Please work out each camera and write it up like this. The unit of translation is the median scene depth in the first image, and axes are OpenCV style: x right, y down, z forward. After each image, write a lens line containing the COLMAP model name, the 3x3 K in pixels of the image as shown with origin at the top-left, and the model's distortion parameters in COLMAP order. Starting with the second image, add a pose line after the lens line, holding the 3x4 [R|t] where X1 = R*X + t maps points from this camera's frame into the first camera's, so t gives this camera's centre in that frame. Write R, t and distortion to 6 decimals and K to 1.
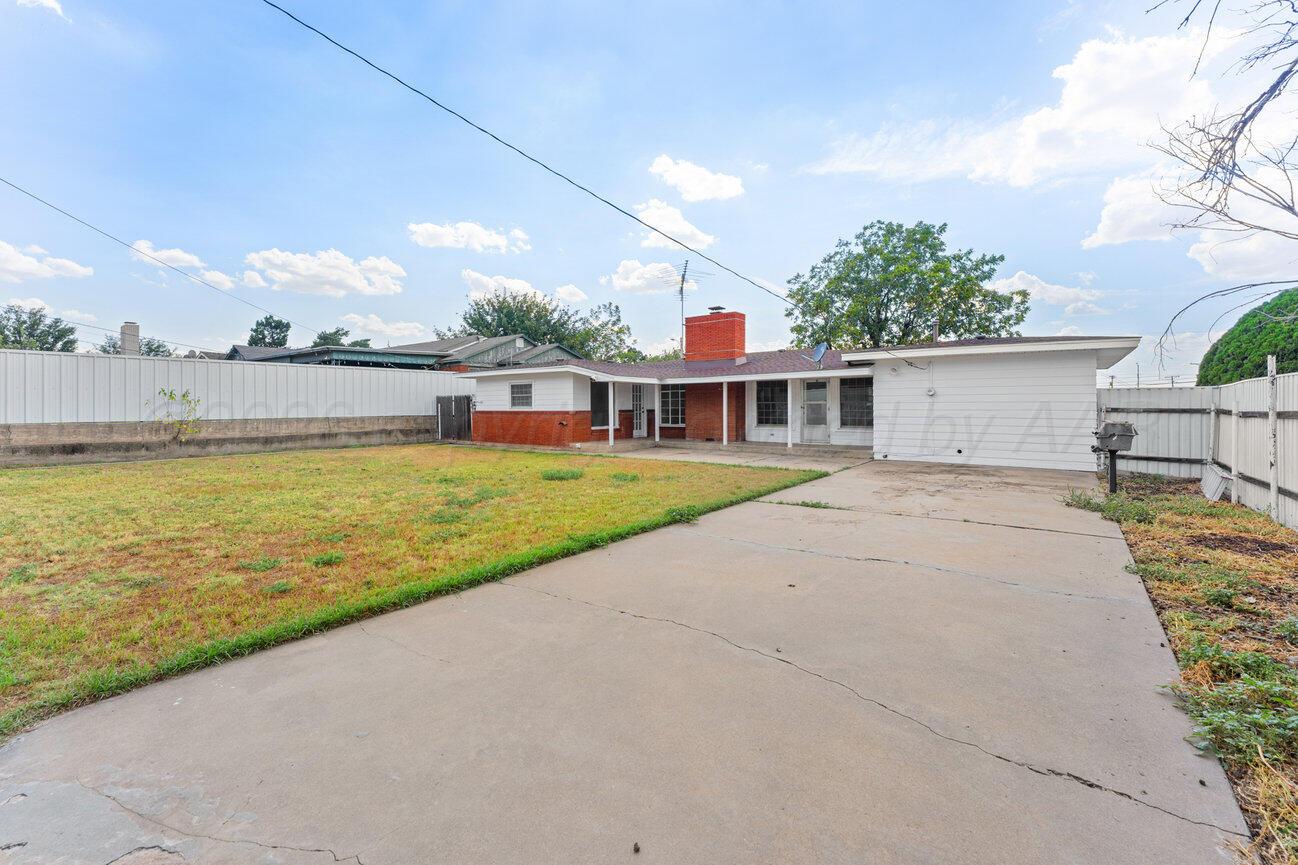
lens RADIAL K [[529.3, 0, 652.1], [0, 529.3, 423.5], [0, 0, 1]] dist [0.006025, -0.000307]
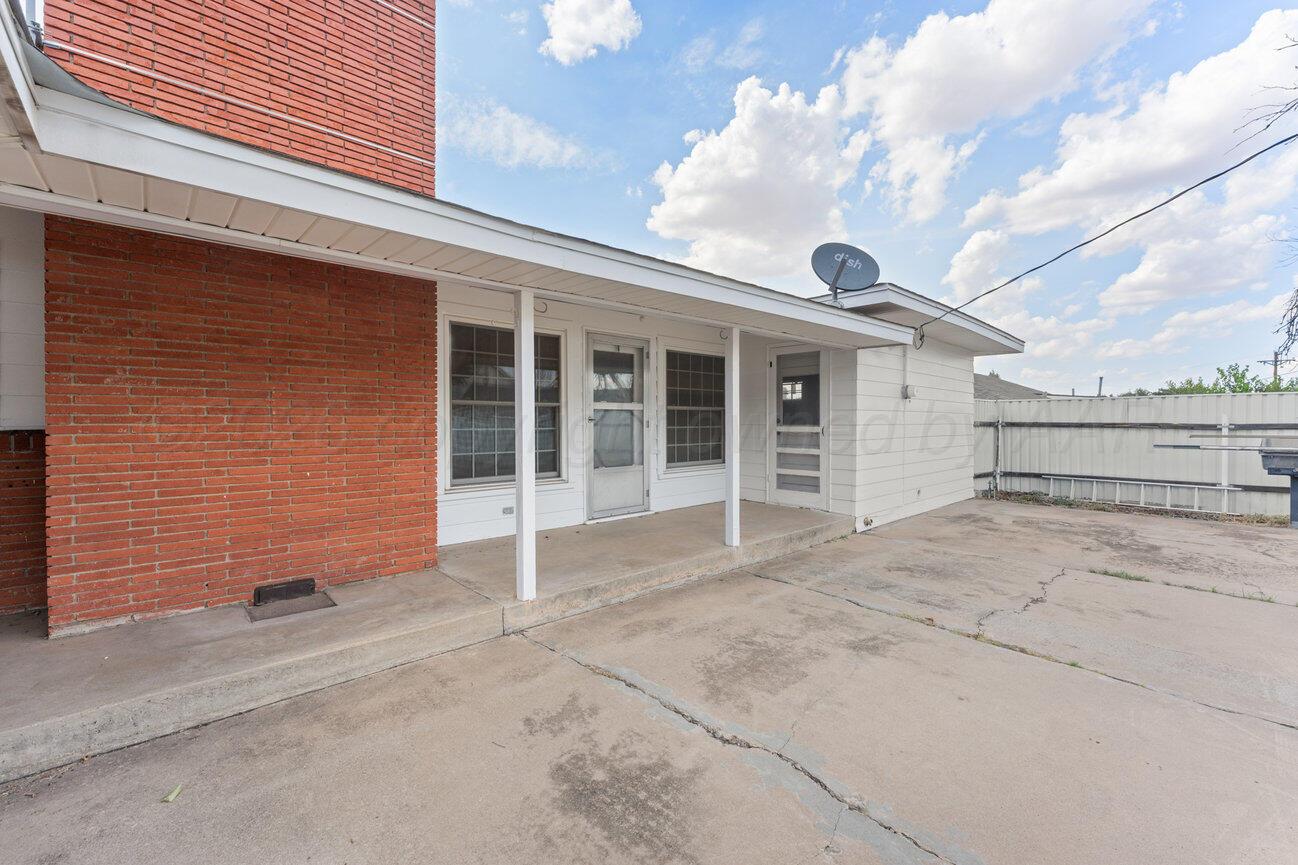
lens RADIAL K [[529.3, 0, 645.3], [0, 529.3, 426.9], [0, 0, 1]] dist [0.006025, -0.000307]
pose [[0.180837, -0.008109, 0.983480, -0.048987], [0.028567, 0.999587, 0.002989, -0.022063], [-0.983098, 0.027554, 0.180994, 0.772511]]
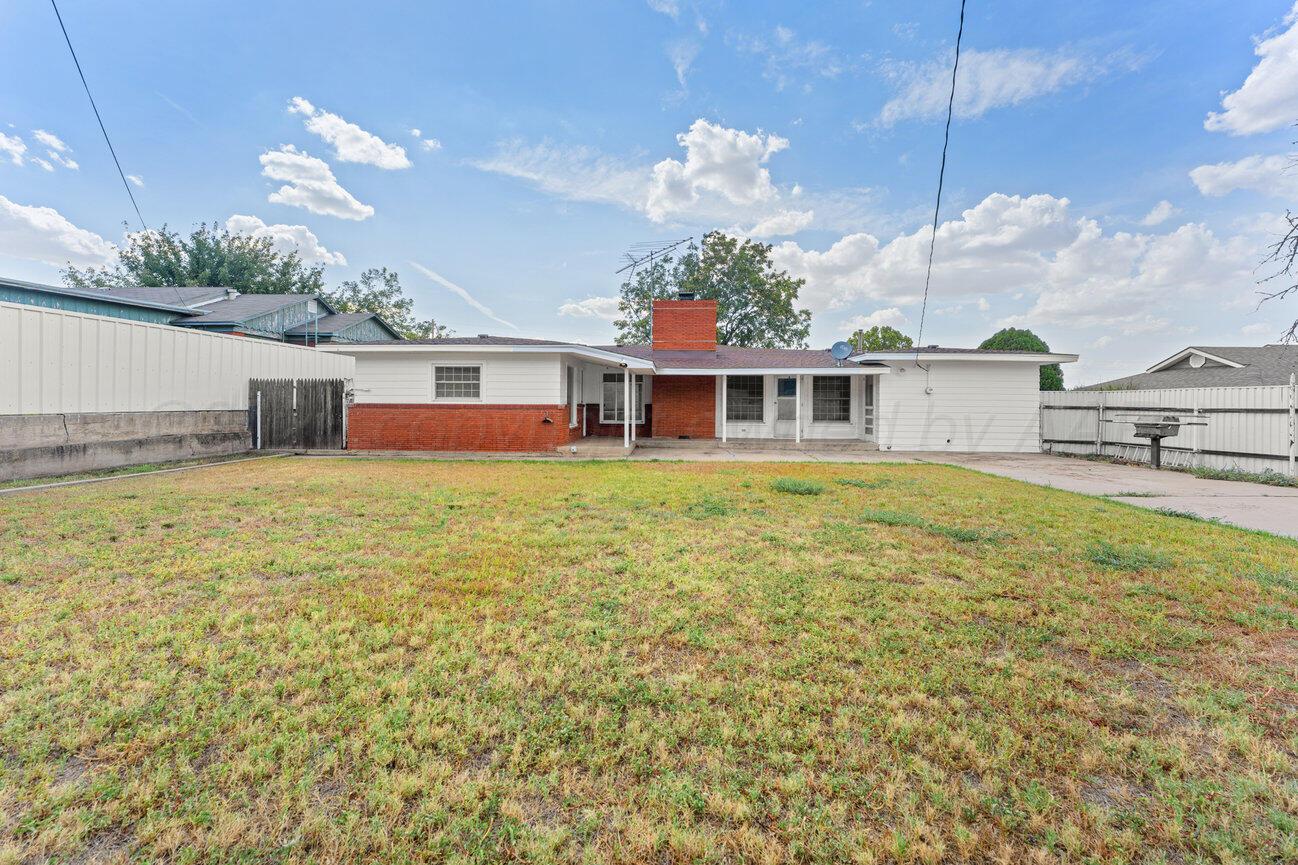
lens RADIAL K [[529.3, 0, 650.7], [0, 529.3, 418.5], [0, 0, 1]] dist [0.006025, -0.000307]
pose [[0.825096, -0.007377, 0.564945, -0.421294], [0.006921, 0.999972, 0.002949, -0.004434], [-0.564950, 0.001477, 0.825124, 0.252856]]
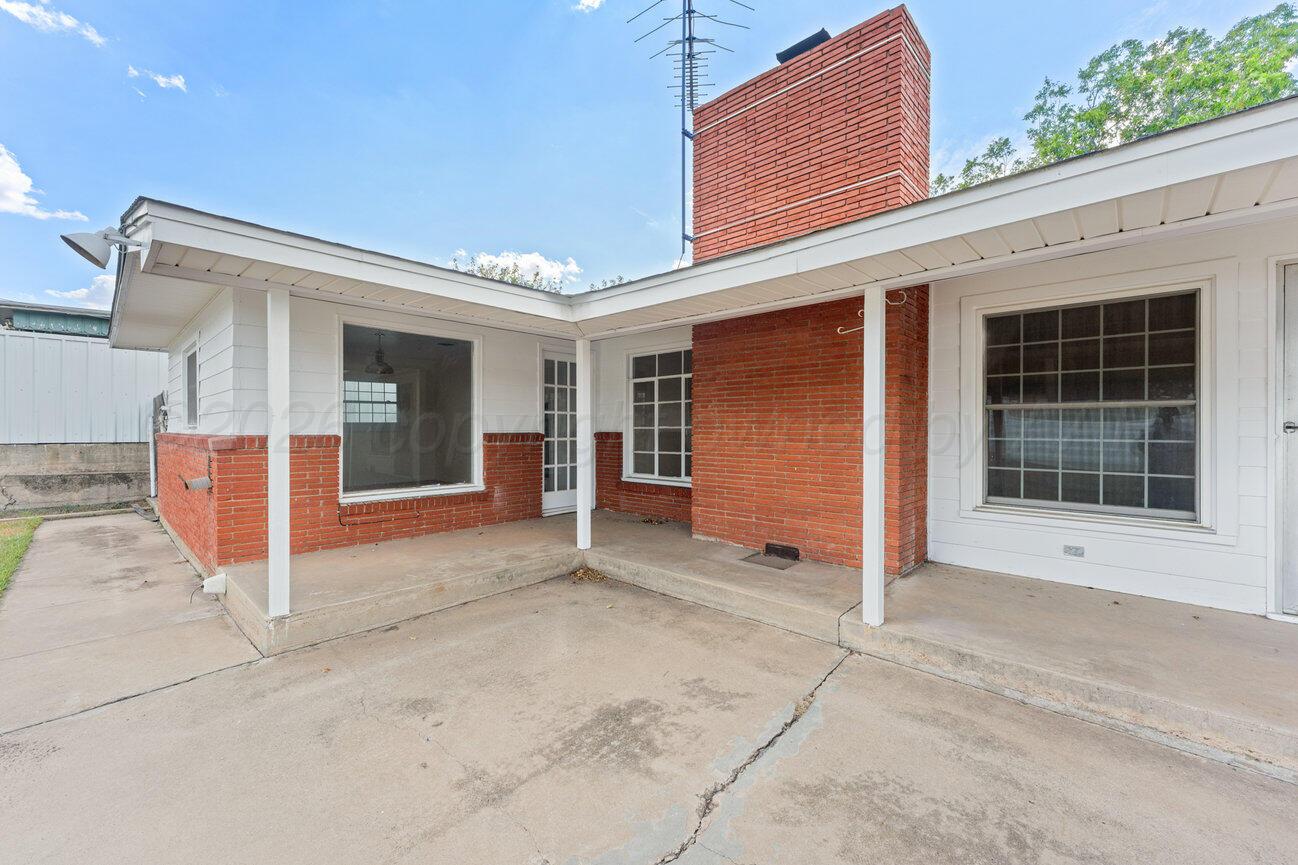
lens RADIAL K [[529.3, 0, 653.8], [0, 529.3, 432.9], [0, 0, 1]] dist [0.006025, -0.000307]
pose [[0.994999, 0.005751, -0.099721, 0.067015], [-0.007739, 0.999779, -0.019564, -0.019757], [0.099586, 0.020238, 0.994823, 0.675670]]
